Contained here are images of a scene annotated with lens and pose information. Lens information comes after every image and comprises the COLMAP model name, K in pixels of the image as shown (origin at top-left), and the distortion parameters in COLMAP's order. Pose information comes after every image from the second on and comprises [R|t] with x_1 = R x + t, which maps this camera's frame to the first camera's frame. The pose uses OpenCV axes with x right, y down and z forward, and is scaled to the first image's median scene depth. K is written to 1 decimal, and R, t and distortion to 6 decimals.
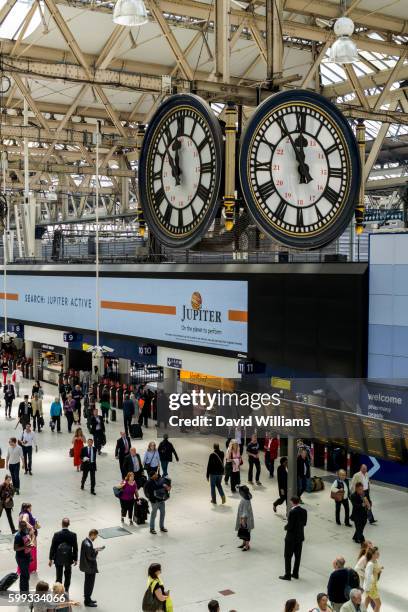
lens RADIAL K [[895.2, 0, 204.0], [0, 895.2, 306.0], [0, 0, 1]] dist [0.000401, 0.015645]
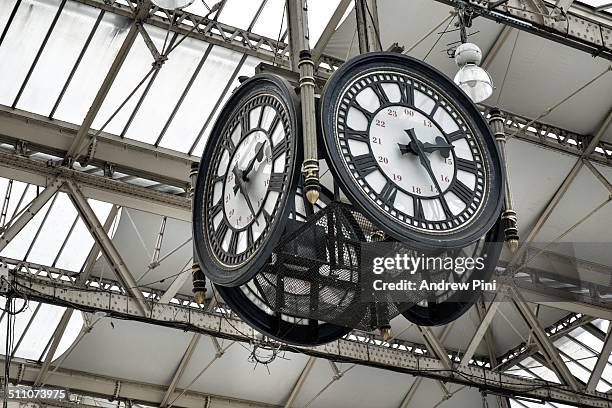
lens RADIAL K [[1464.4, 0, 306.0], [0, 1464.4, 204.0], [0, 0, 1]] dist [0.101150, 0.147257]
pose [[0.996861, -0.076688, -0.019664, 0.042465], [0.055142, 0.850789, -0.522607, 0.487076], [0.056808, 0.519882, 0.852347, 0.019281]]
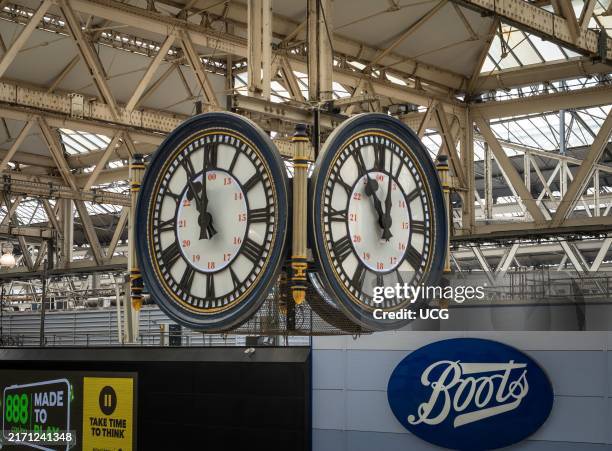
lens RADIAL K [[1154.8, 0, 282.9], [0, 1154.8, 225.2], [0, 0, 1]] dist [0.012329, -0.162369]
pose [[0.972266, 0.023478, 0.232697, -0.185121], [0.012223, 0.988488, -0.150807, -0.009078], [-0.233558, 0.149469, 0.960786, 0.118184]]
